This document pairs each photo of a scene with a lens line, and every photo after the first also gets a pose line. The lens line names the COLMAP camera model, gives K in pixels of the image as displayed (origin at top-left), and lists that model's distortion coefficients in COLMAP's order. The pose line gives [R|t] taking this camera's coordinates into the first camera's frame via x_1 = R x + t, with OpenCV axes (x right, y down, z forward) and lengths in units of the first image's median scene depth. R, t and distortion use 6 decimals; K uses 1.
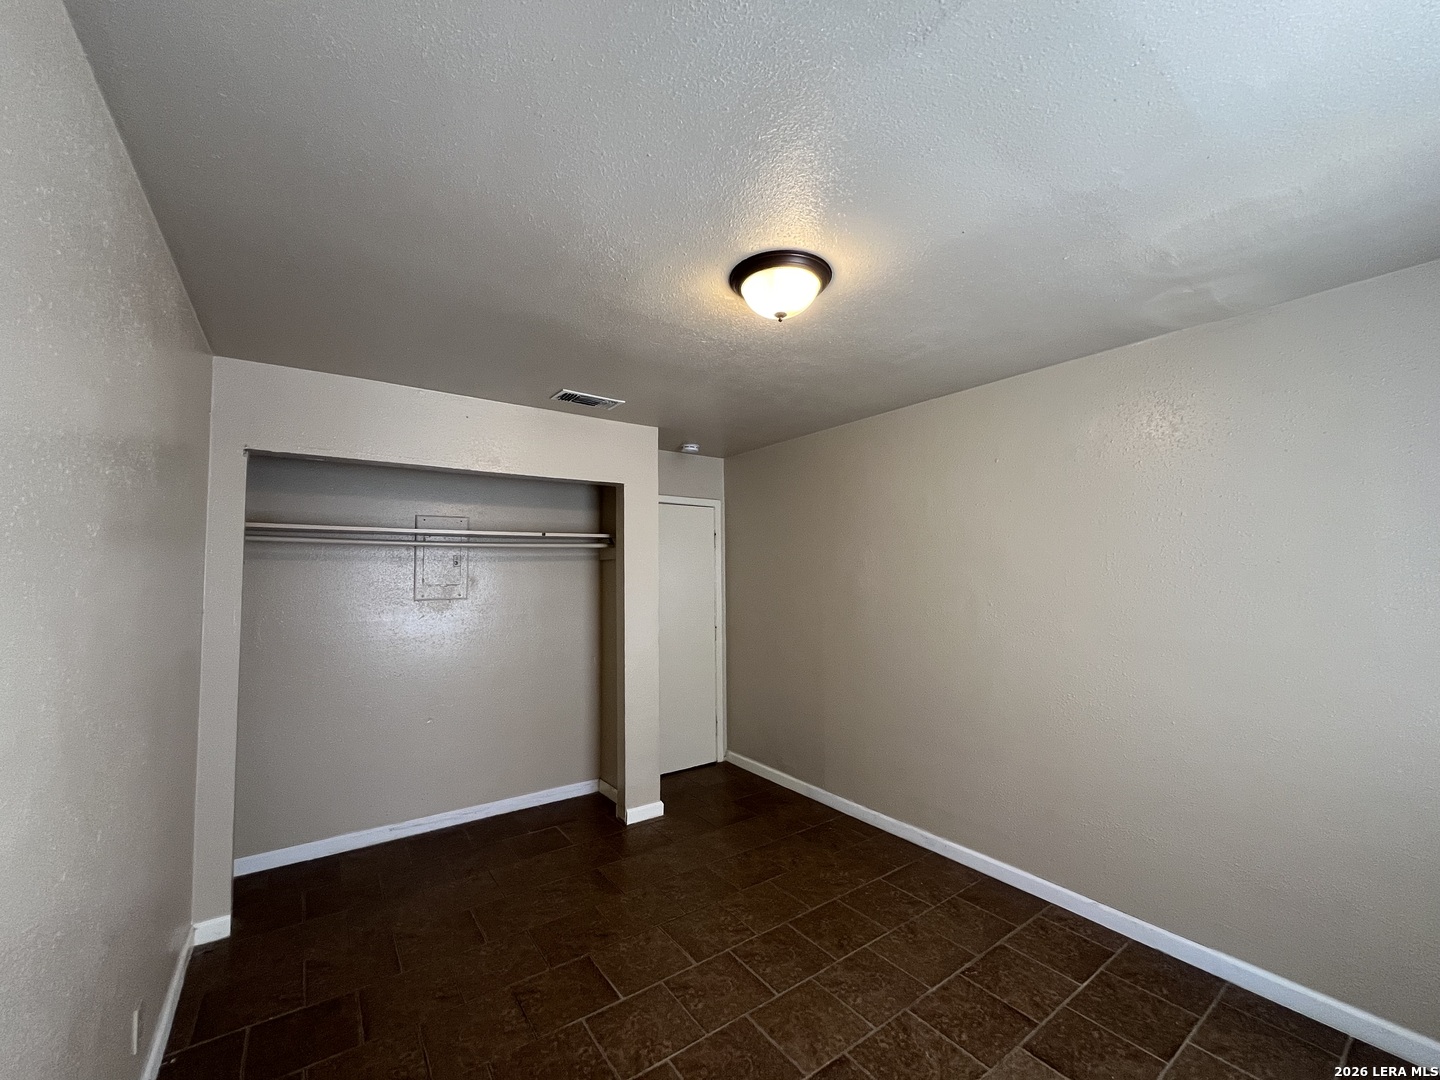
lens RADIAL K [[579.2, 0, 720.0], [0, 579.2, 540.0], [0, 0, 1]] dist [-0.002563, 0.000691]
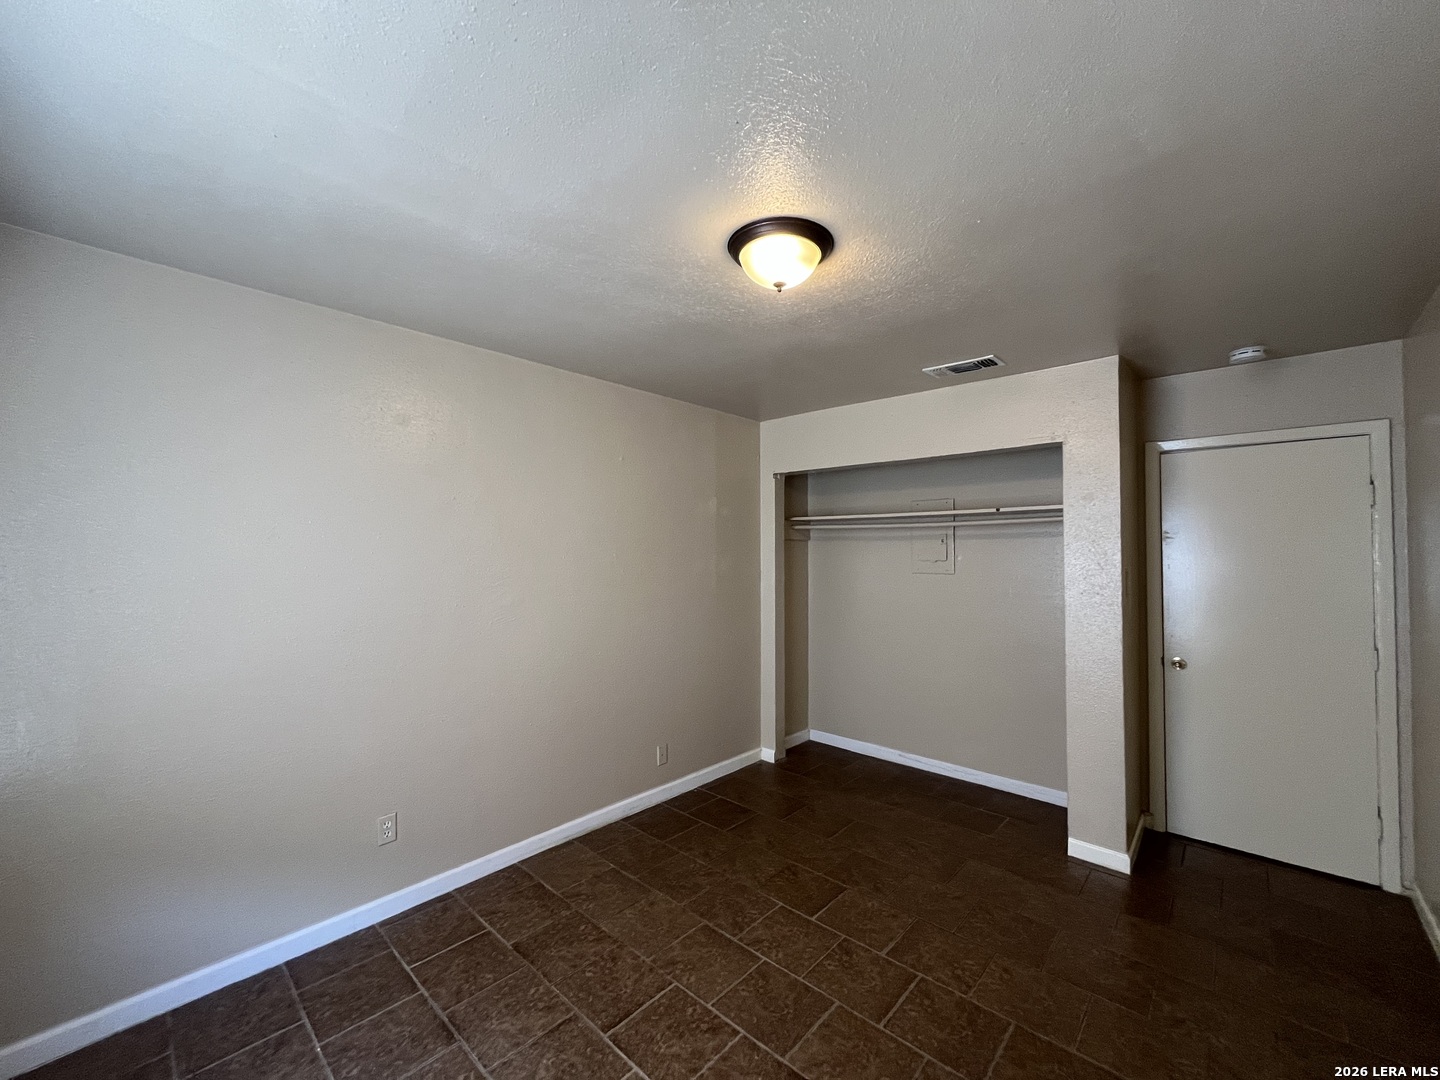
lens RADIAL K [[579.2, 0, 720.0], [0, 579.2, 540.0], [0, 0, 1]] dist [-0.002563, 0.000691]
pose [[0.207014, -0.013456, -0.978245, 0.621442], [0.053704, 0.998554, -0.002371, 0.020195], [0.976863, -0.052045, 0.207437, 0.411921]]
